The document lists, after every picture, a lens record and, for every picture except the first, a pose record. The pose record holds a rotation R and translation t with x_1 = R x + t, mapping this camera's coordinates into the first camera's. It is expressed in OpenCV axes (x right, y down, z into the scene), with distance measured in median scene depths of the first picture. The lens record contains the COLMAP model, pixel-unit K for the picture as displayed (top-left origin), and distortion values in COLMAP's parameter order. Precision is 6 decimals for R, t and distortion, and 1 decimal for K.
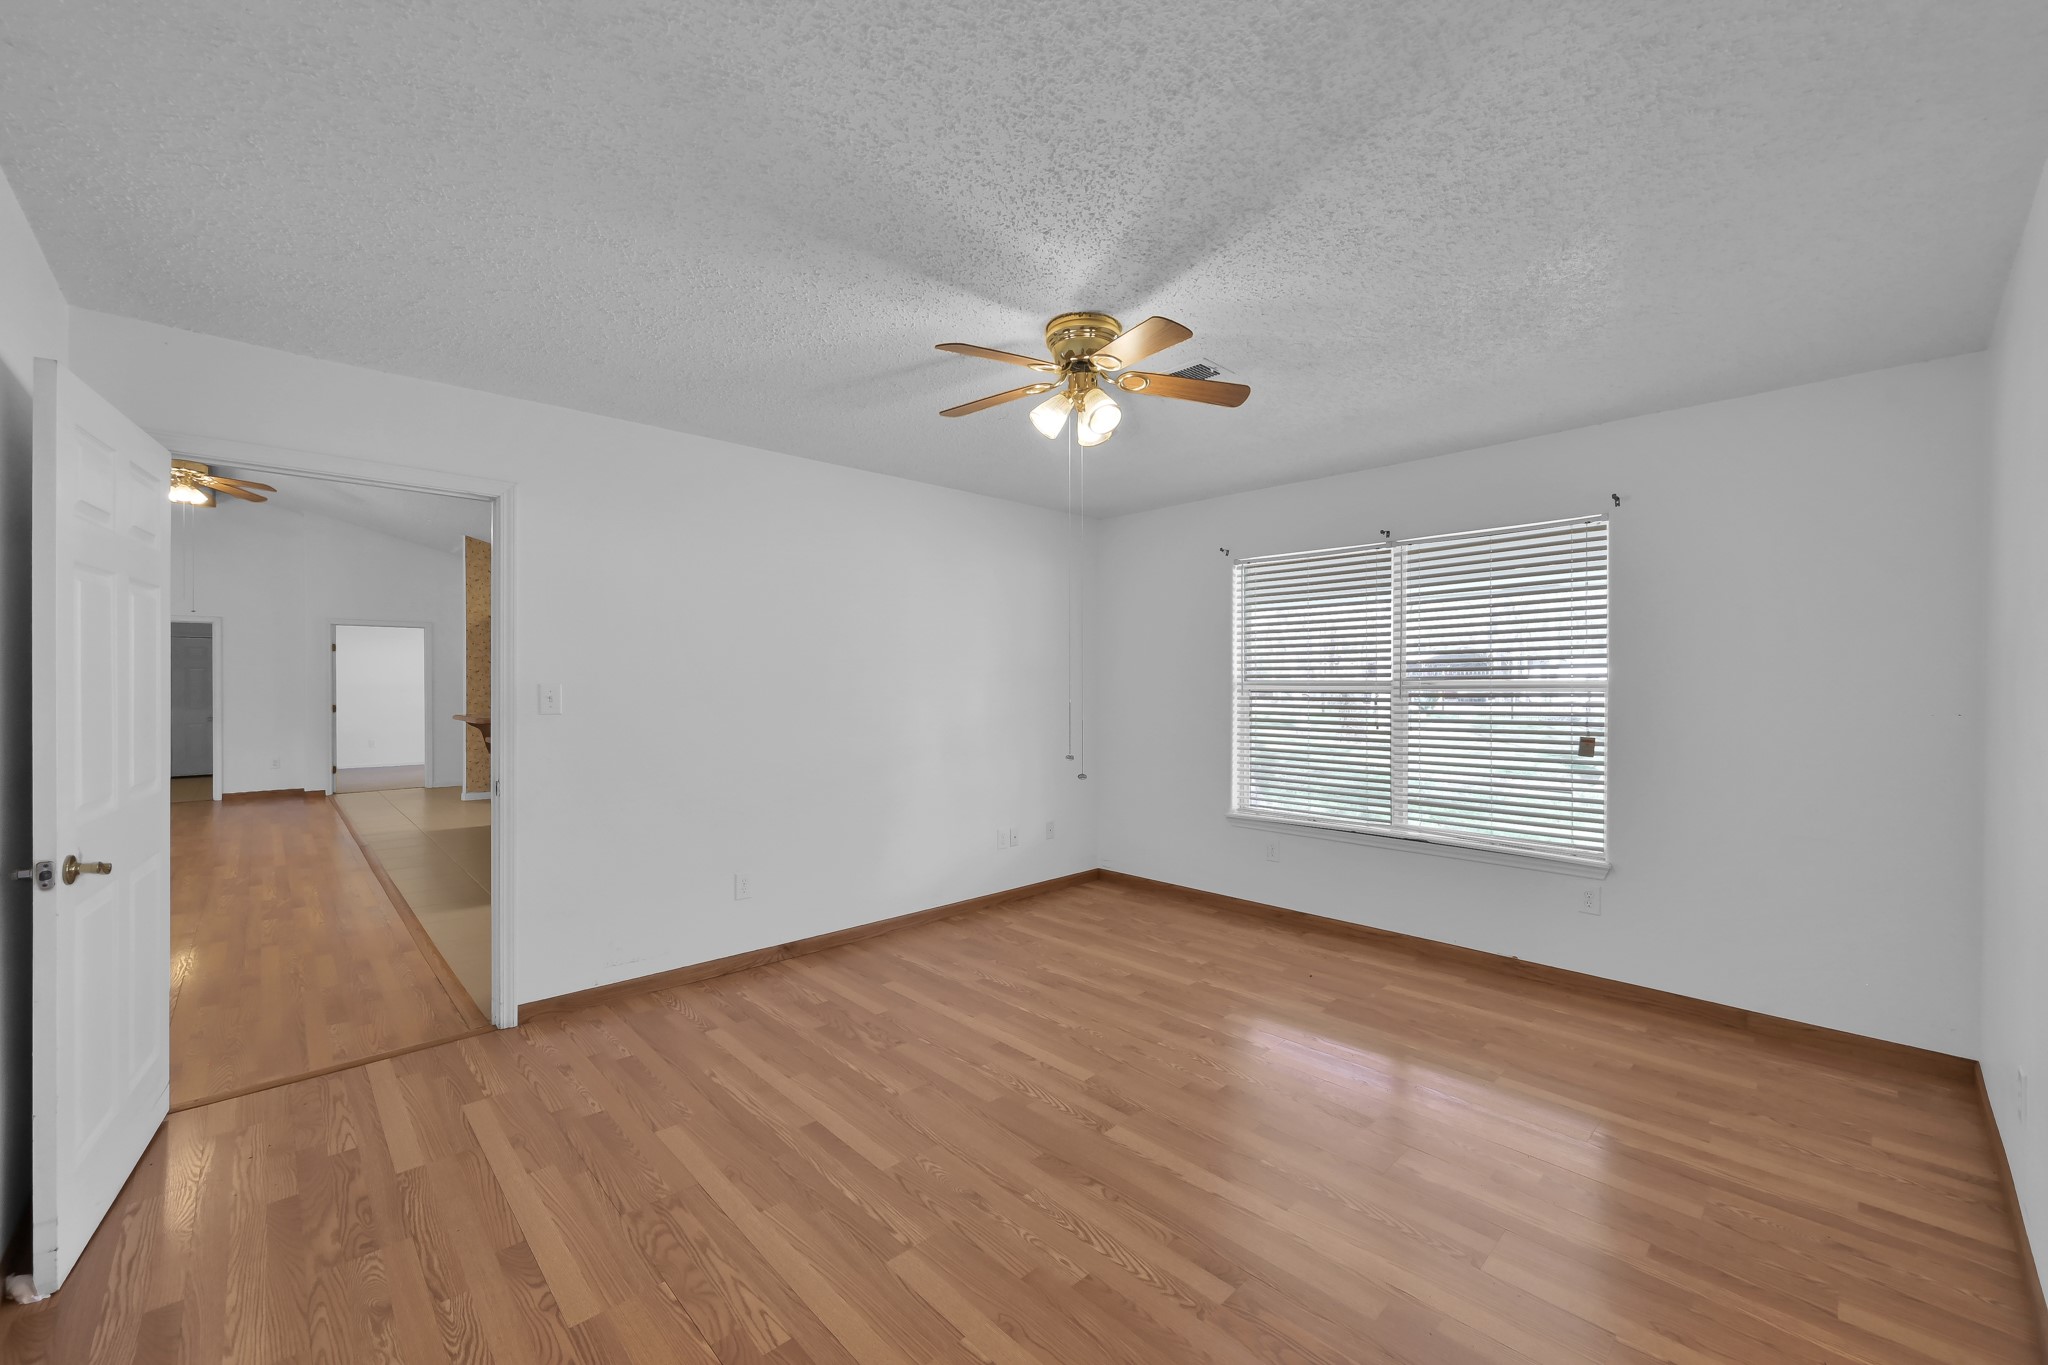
lens RADIAL K [[808.9, 0, 1034.6], [0, 808.9, 683.9], [0, 0, 1]] dist [-0.001711, -0.000179]
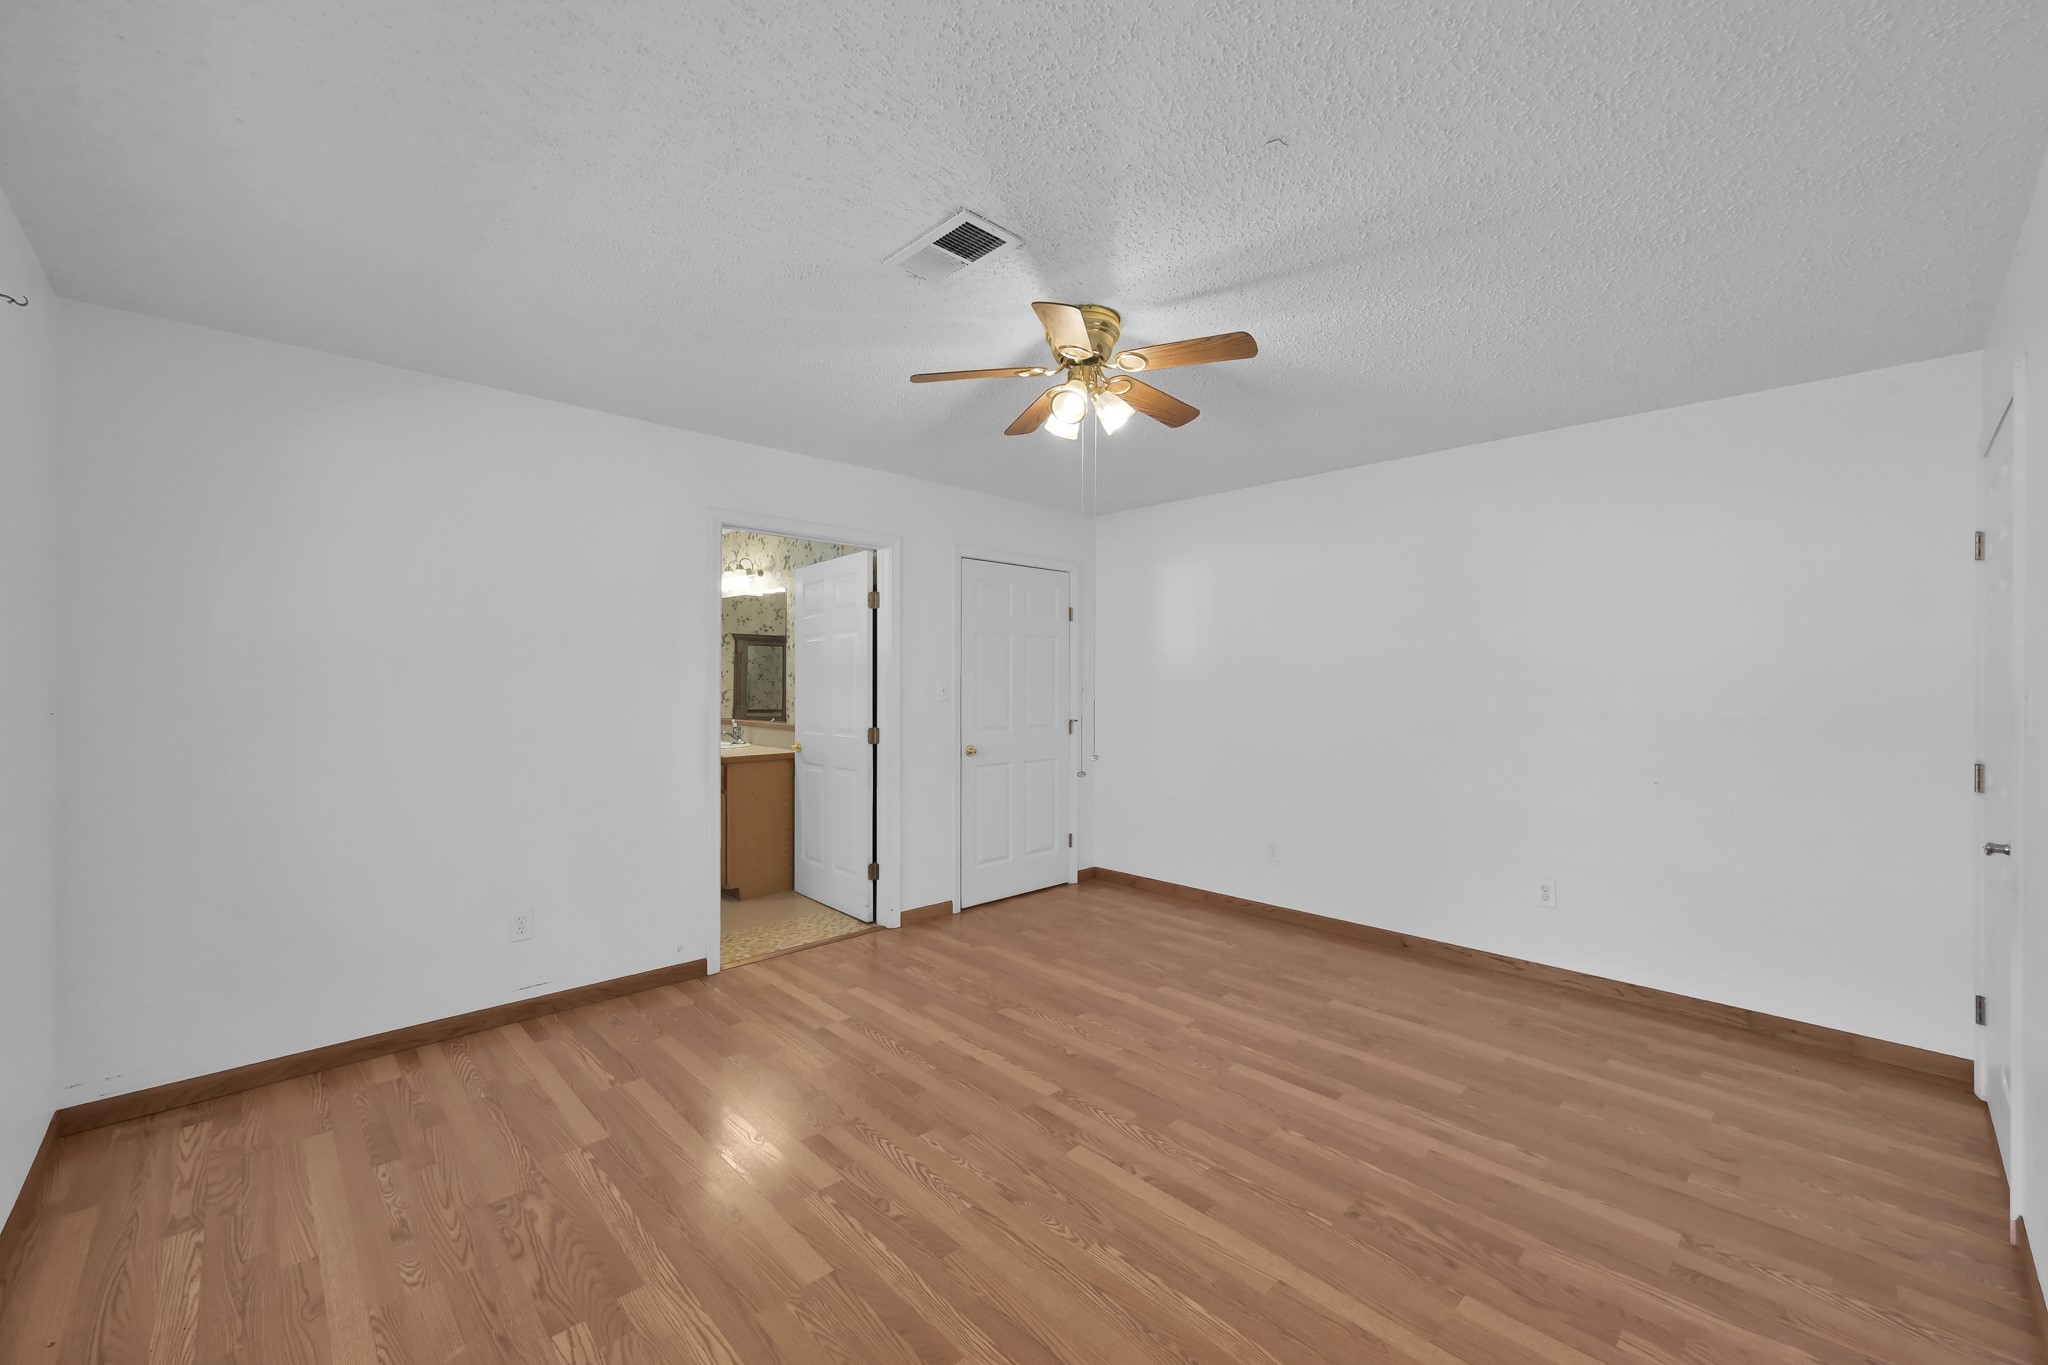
lens RADIAL K [[808.9, 0, 1023.0], [0, 808.9, 682.6], [0, 0, 1]] dist [-0.001711, -0.000179]
pose [[-0.999965, -0.000716, 0.008360, 0.103209], [-0.000677, 0.999989, 0.004621, -0.001041], [-0.008364, 0.004616, -0.999954, 1.679855]]
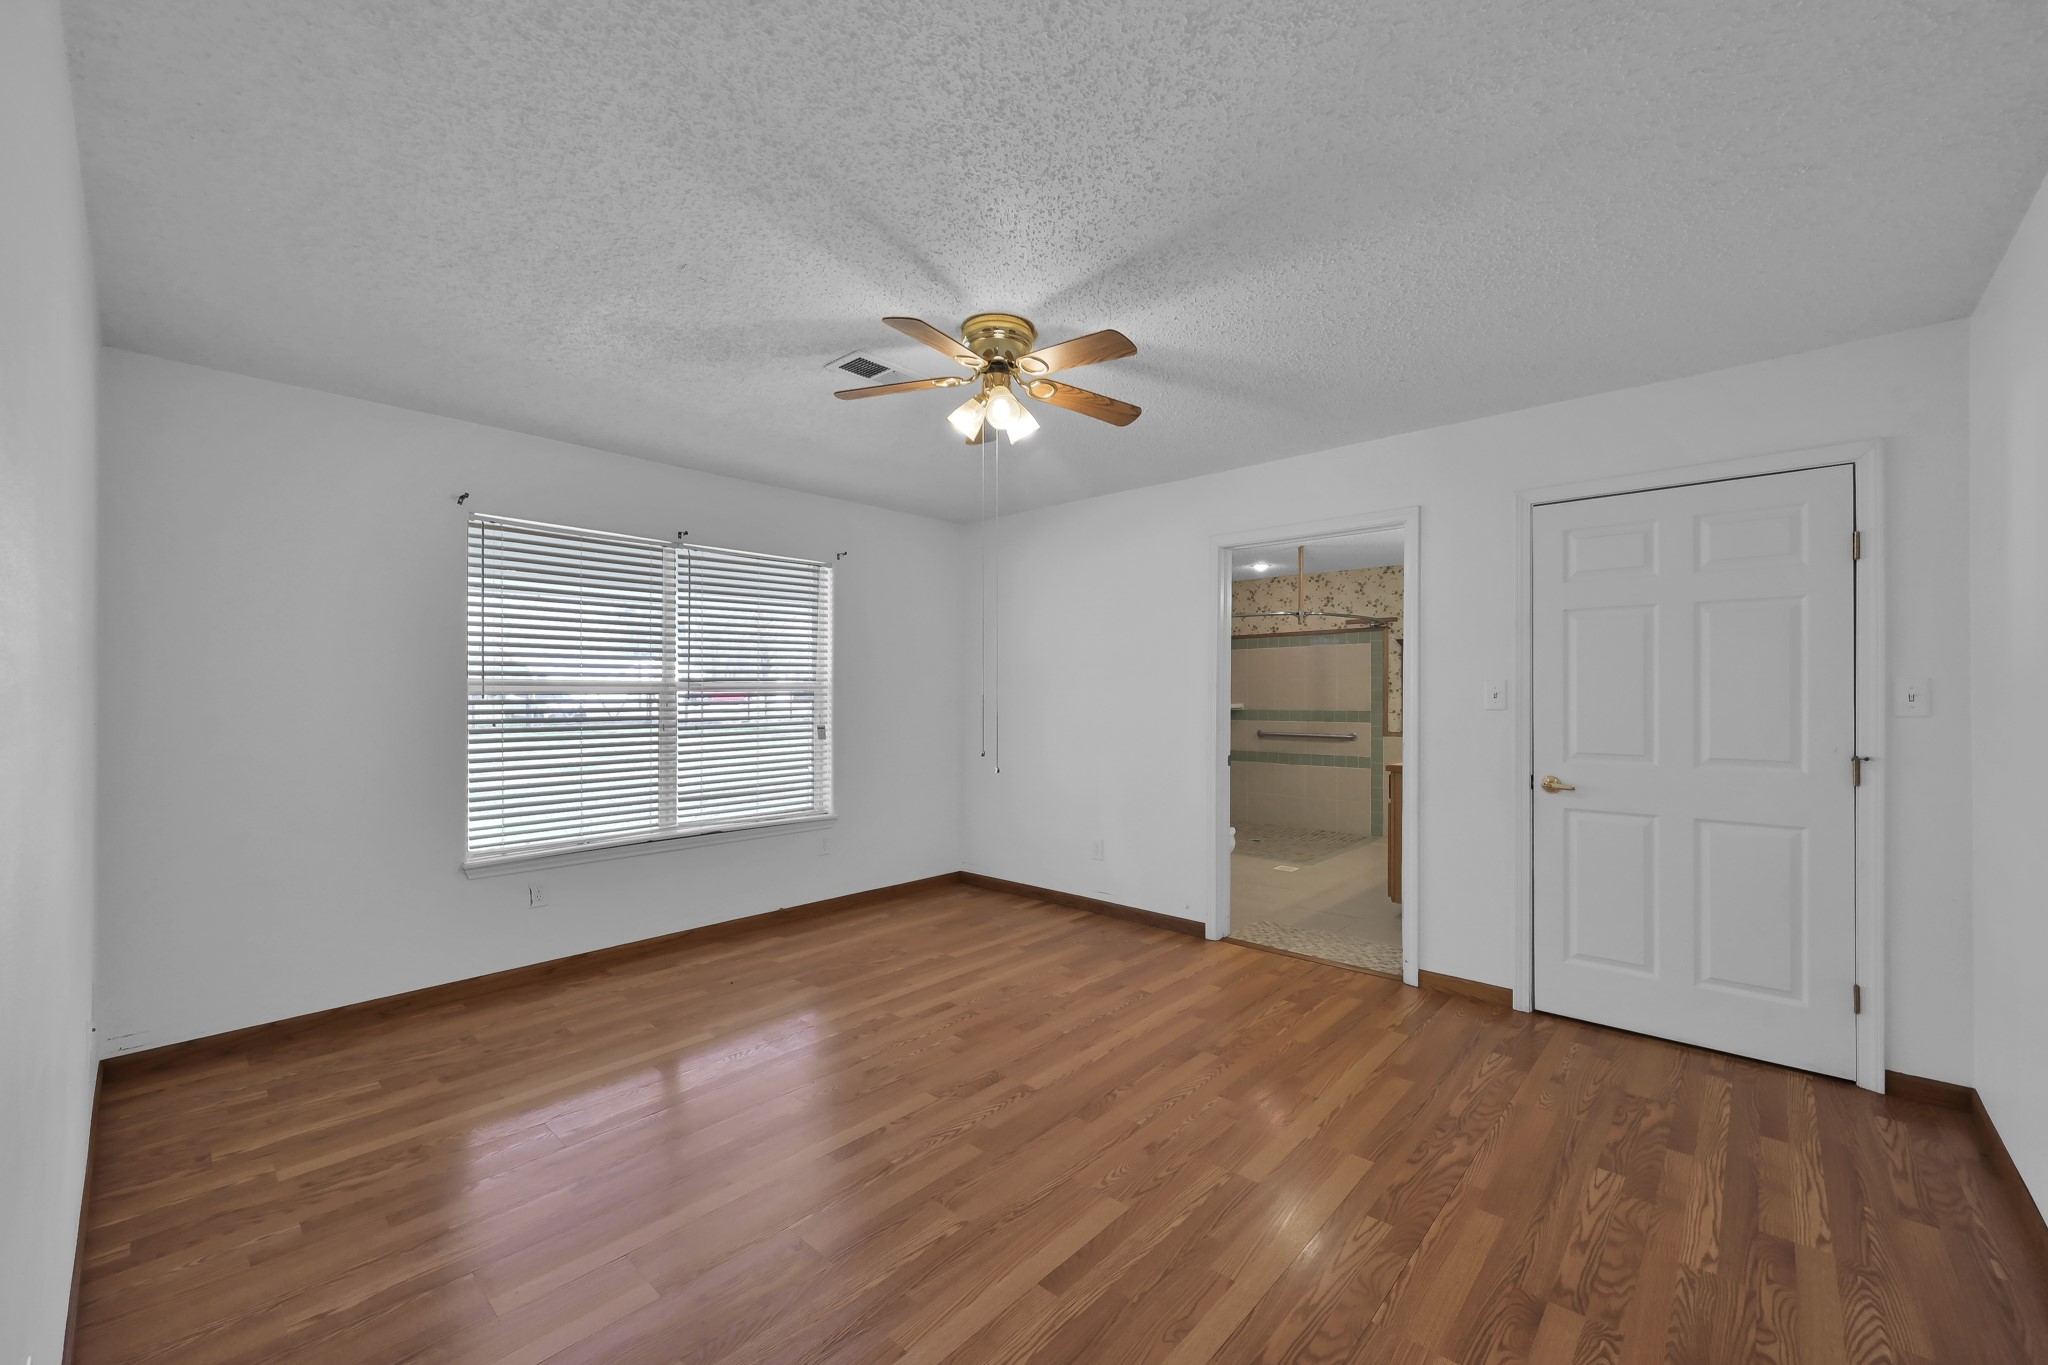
lens RADIAL K [[808.9, 0, 1029.5], [0, 808.9, 693.0], [0, 0, 1]] dist [-0.001711, -0.000179]
pose [[-0.065513, 0.001643, 0.997850, -0.807174], [0.002676, 0.999995, -0.001470, 0.017197], [-0.997848, 0.002574, -0.065517, 0.865719]]
